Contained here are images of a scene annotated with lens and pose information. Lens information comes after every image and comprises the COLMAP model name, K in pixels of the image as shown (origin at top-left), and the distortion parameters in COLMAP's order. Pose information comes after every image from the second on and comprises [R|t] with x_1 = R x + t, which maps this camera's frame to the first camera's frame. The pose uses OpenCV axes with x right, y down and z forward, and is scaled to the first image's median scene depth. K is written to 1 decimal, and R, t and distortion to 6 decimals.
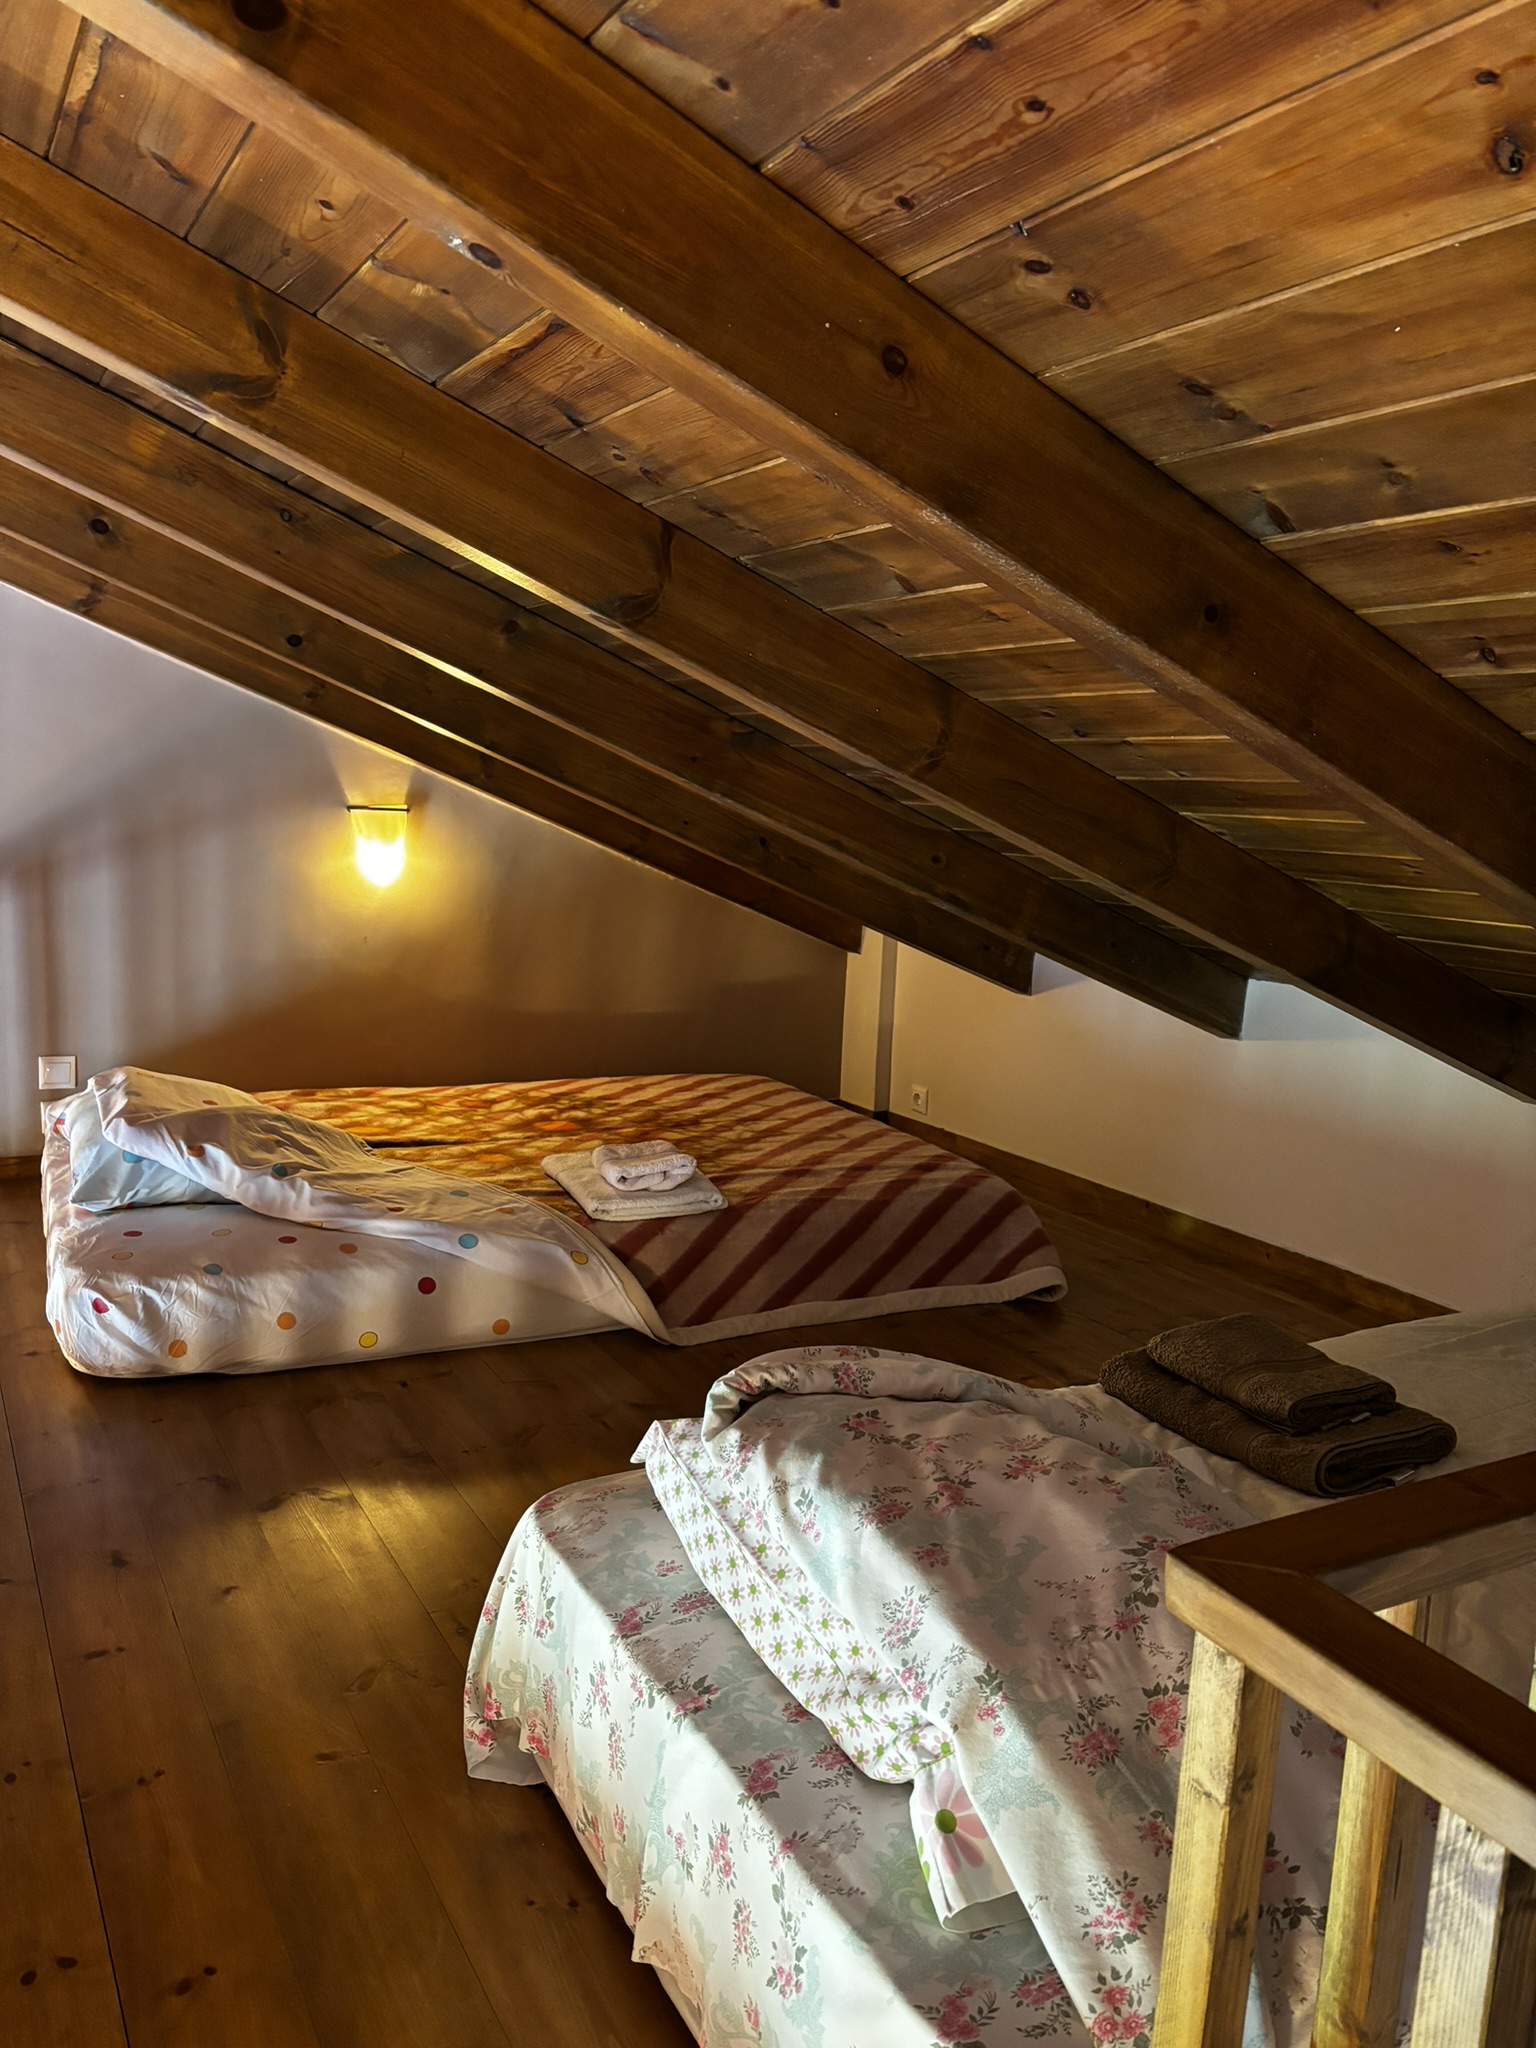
lens RADIAL K [[1576.0, 0, 775.7], [0, 1576.0, 1027.8], [0, 0, 1]] dist [0.050848, -0.047749]
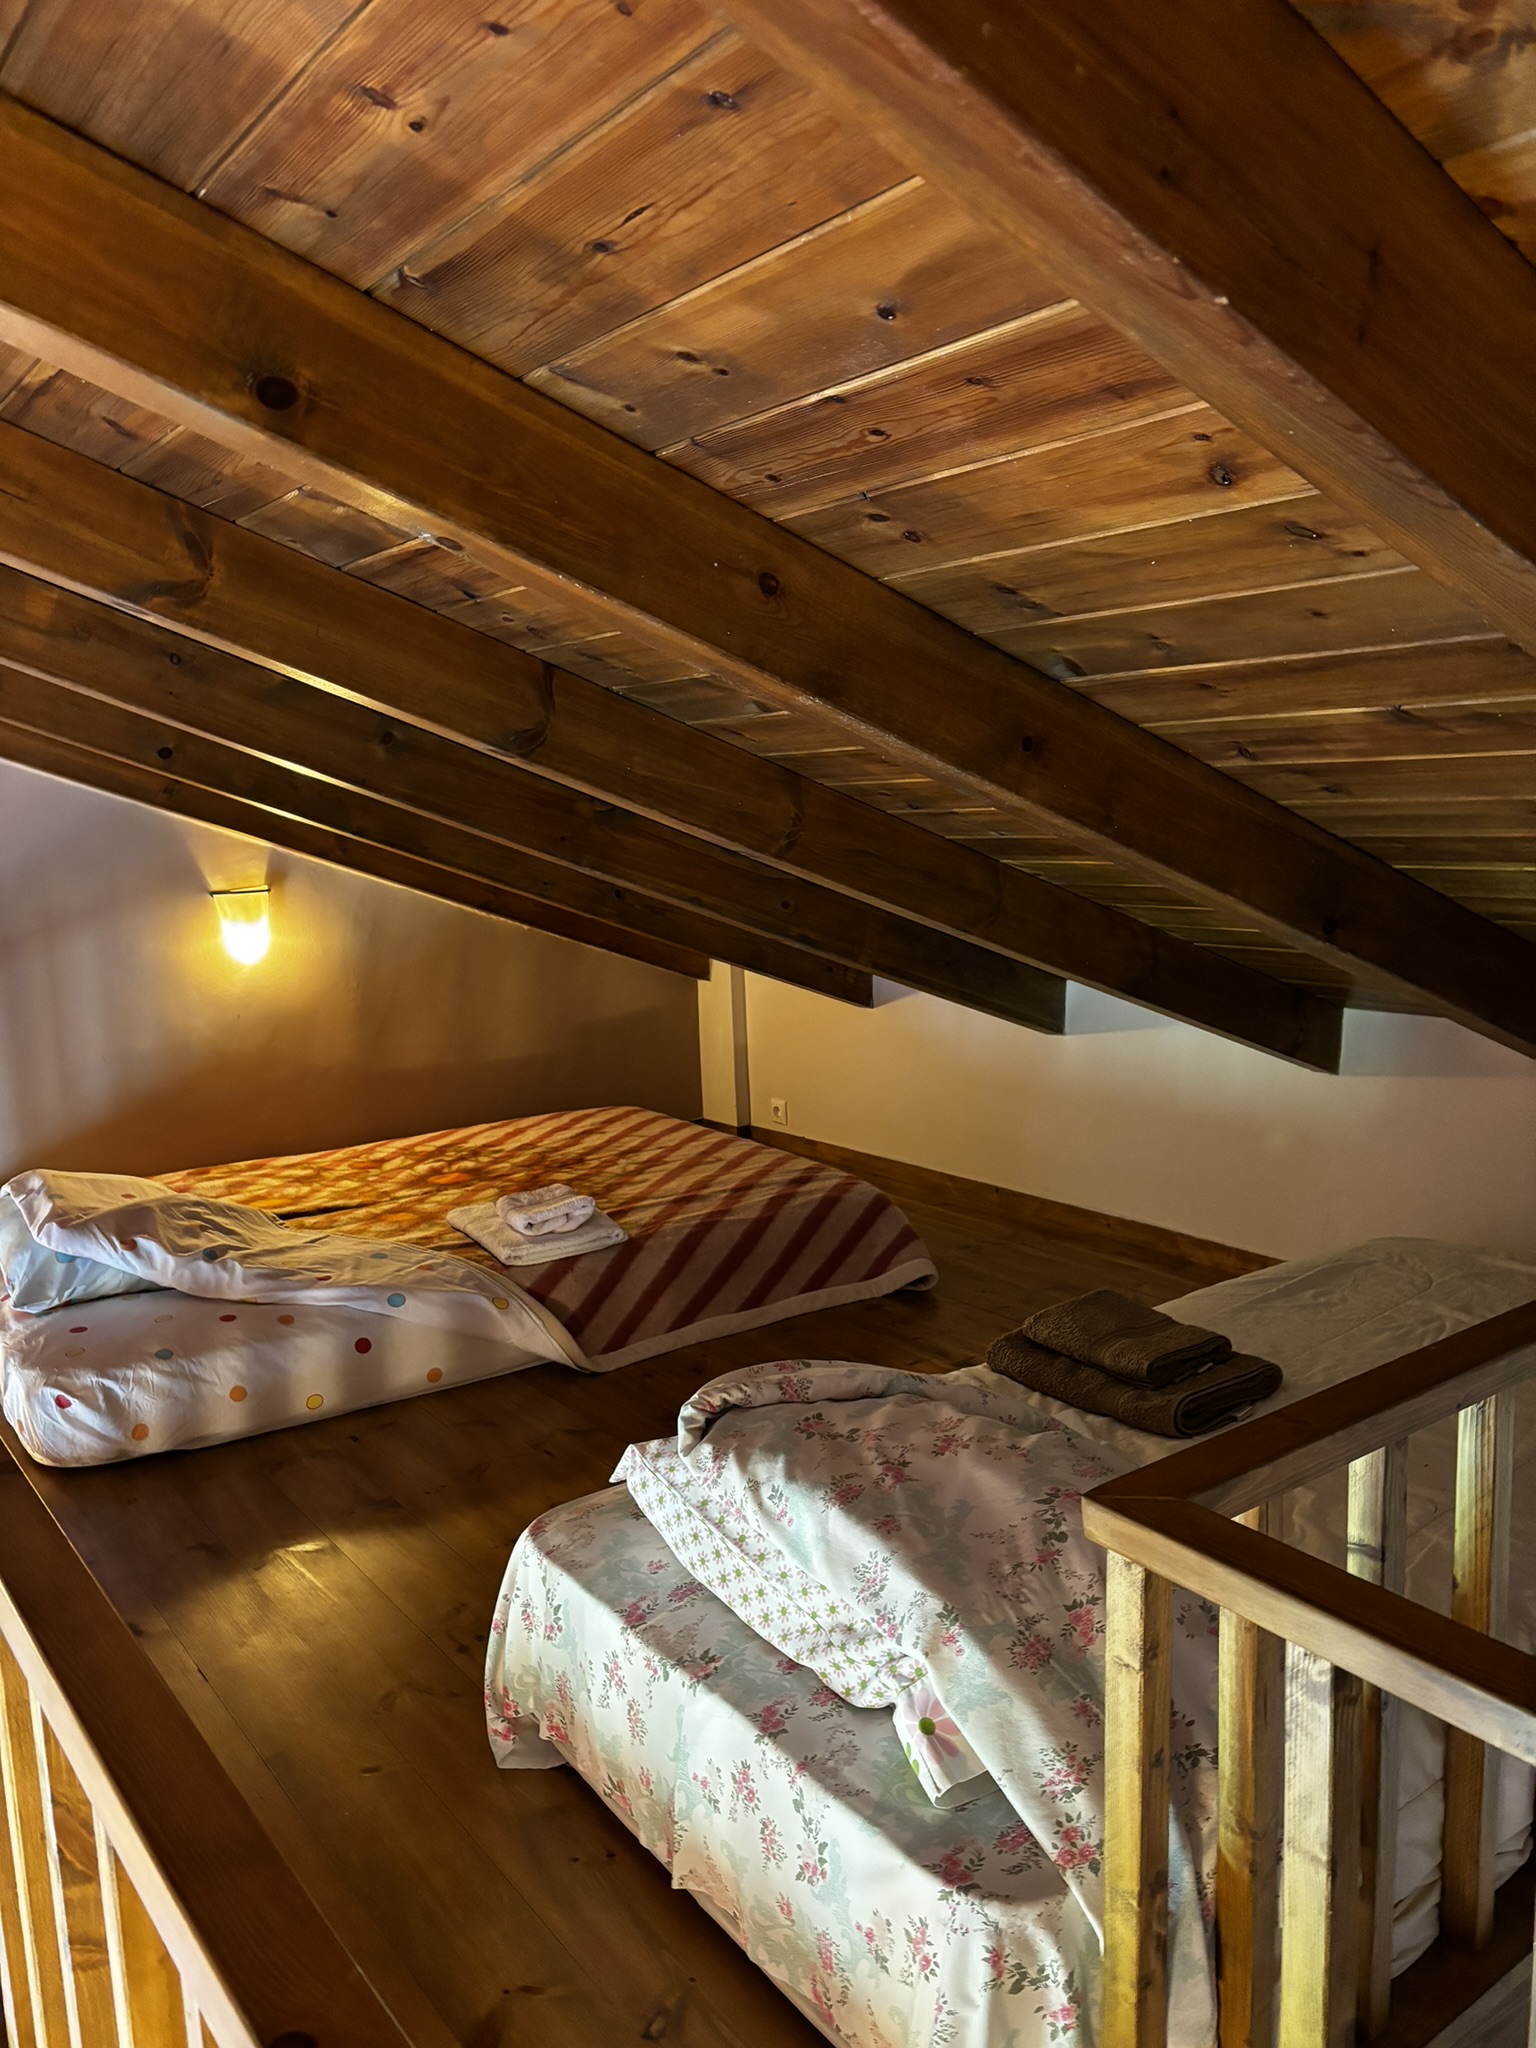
lens RADIAL K [[1576.0, 0, 757.8], [0, 1576.0, 1029.4], [0, 0, 1]] dist [0.050848, -0.047749]
pose [[0.990182, -0.098521, 0.099167, -0.069140], [0.098251, 0.995133, 0.007616, -0.059191], [-0.099434, 0.002202, 0.995042, -0.183494]]
